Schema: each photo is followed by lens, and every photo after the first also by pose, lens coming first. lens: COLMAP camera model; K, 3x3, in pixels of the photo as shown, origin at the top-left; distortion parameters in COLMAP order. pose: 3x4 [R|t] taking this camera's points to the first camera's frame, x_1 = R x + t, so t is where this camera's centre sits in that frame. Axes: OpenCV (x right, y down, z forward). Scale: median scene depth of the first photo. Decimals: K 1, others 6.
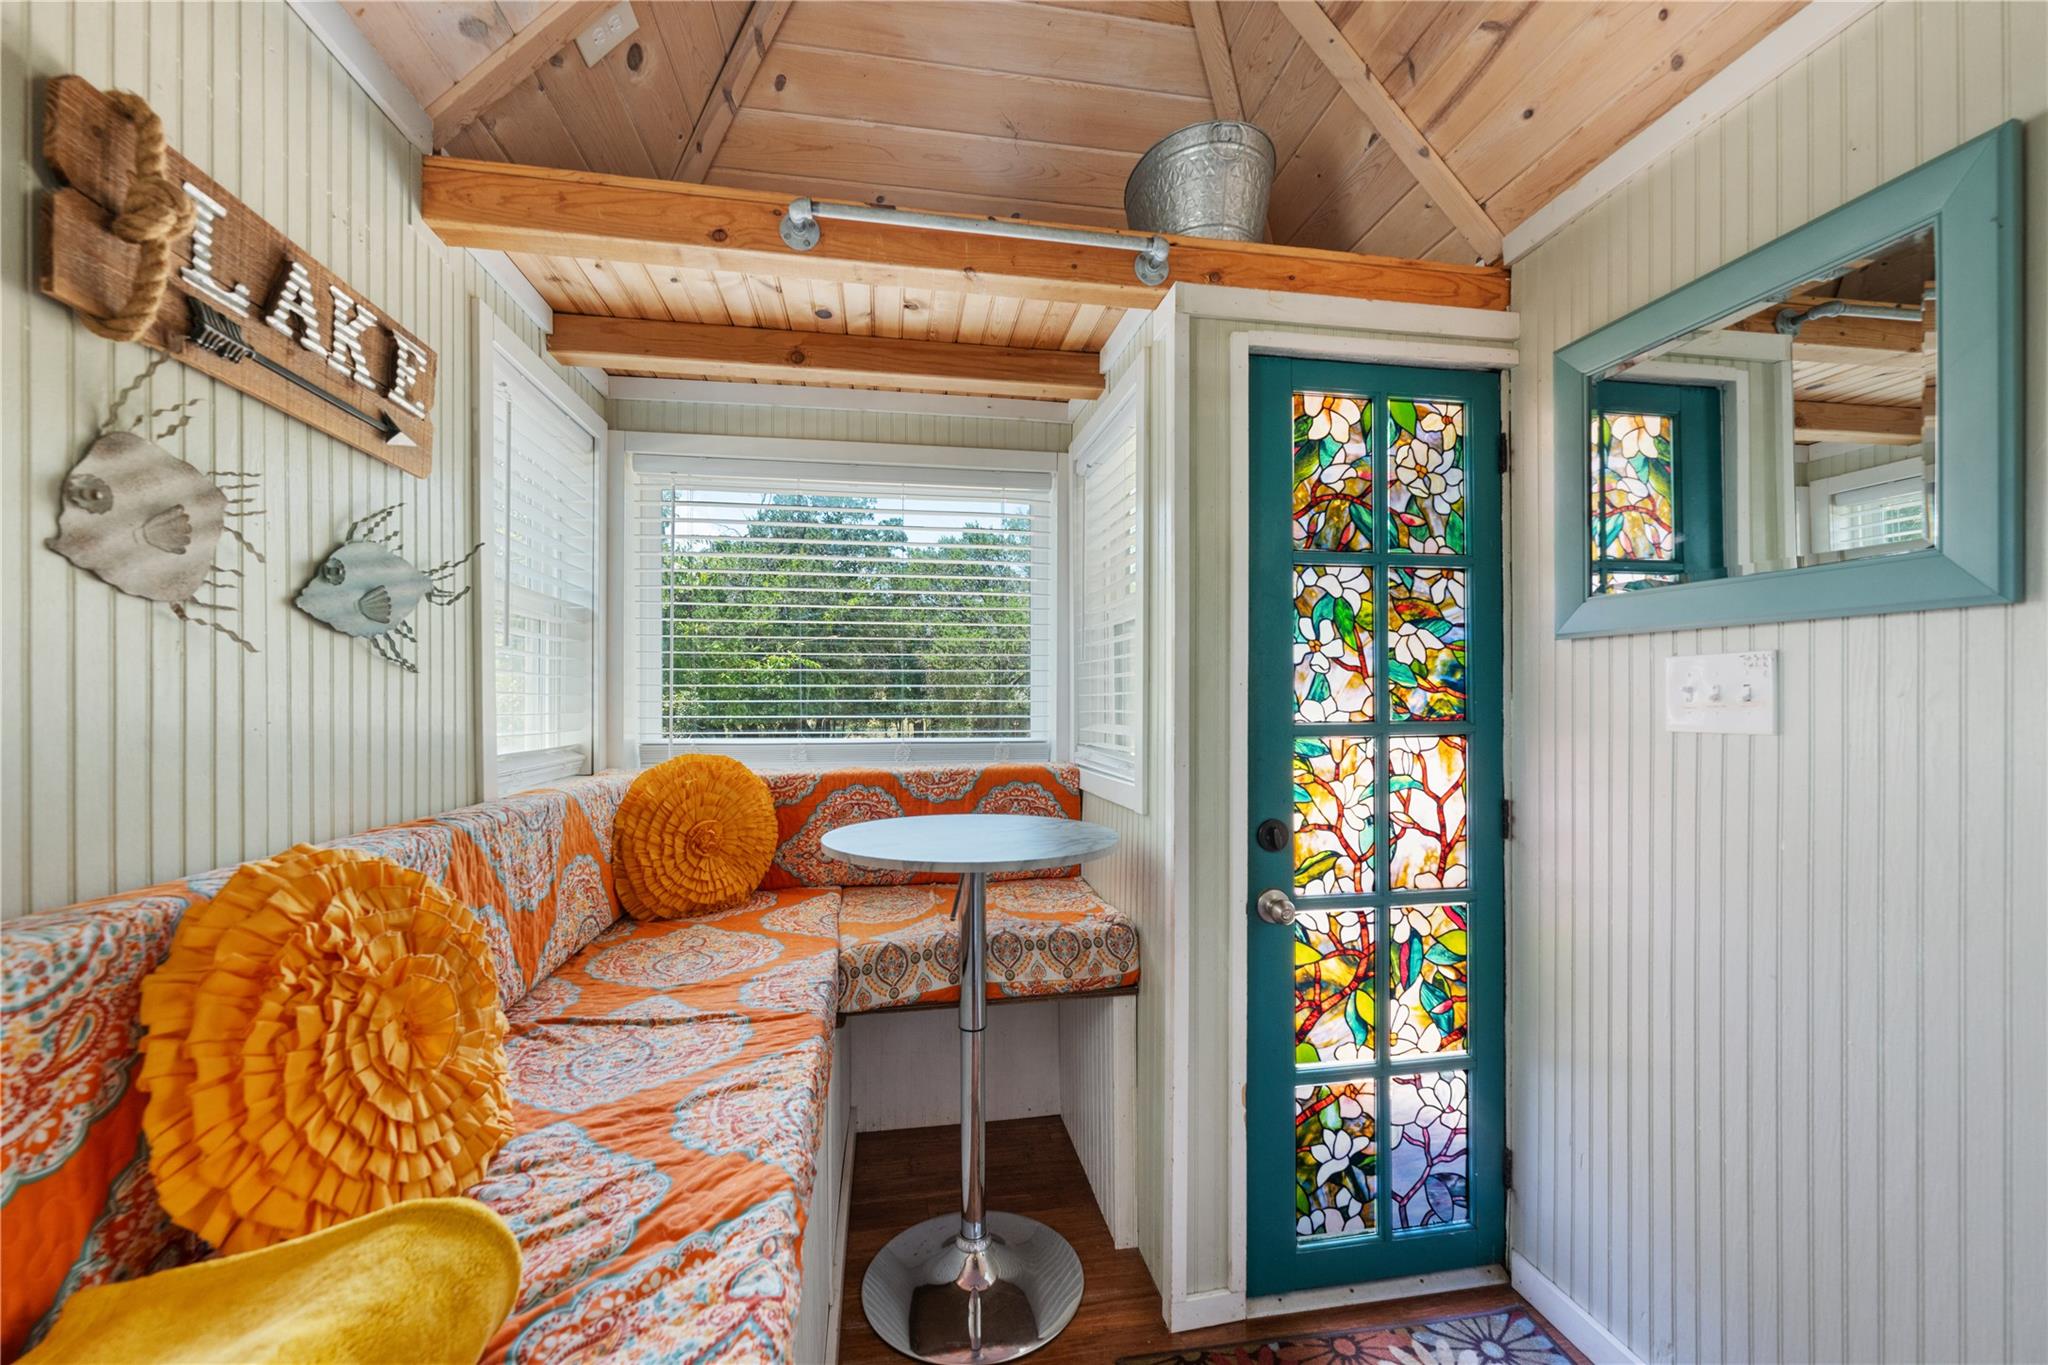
lens RADIAL K [[815.1, 0, 1028.9], [0, 815.1, 690.7], [0, 0, 1]] dist [0.000034, 0.000044]
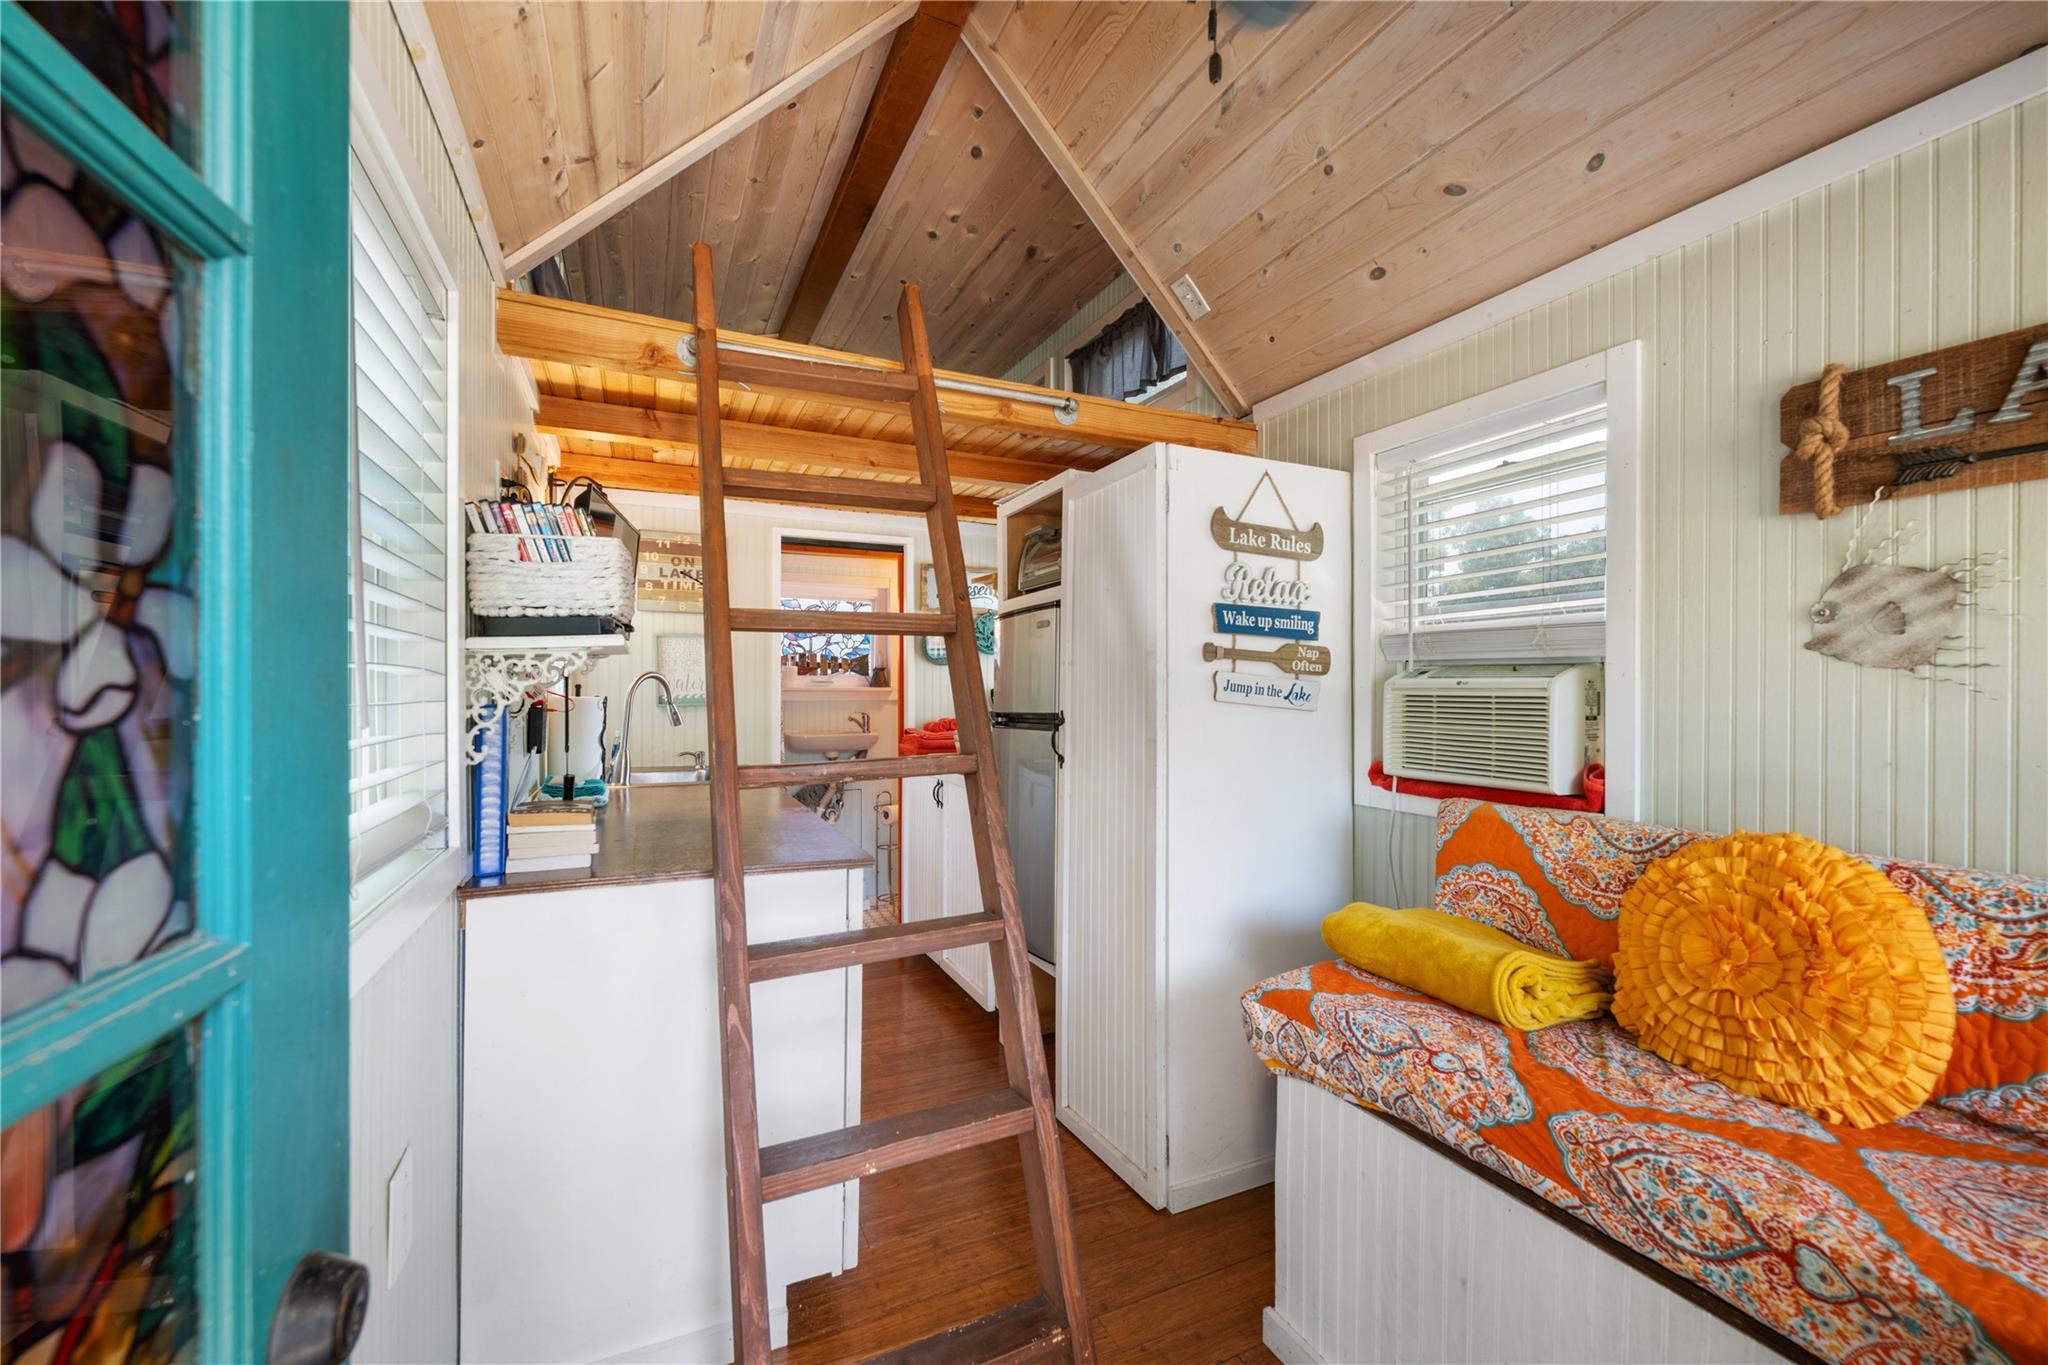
lens RADIAL K [[815.1, 0, 1028.9], [0, 815.1, 690.7], [0, 0, 1]] dist [0.000034, 0.000044]
pose [[-0.961696, 0.001415, -0.274116, 0.836878], [0.002472, 0.999991, -0.003512, -0.067995], [0.274108, -0.004055, -0.961690, 1.978138]]
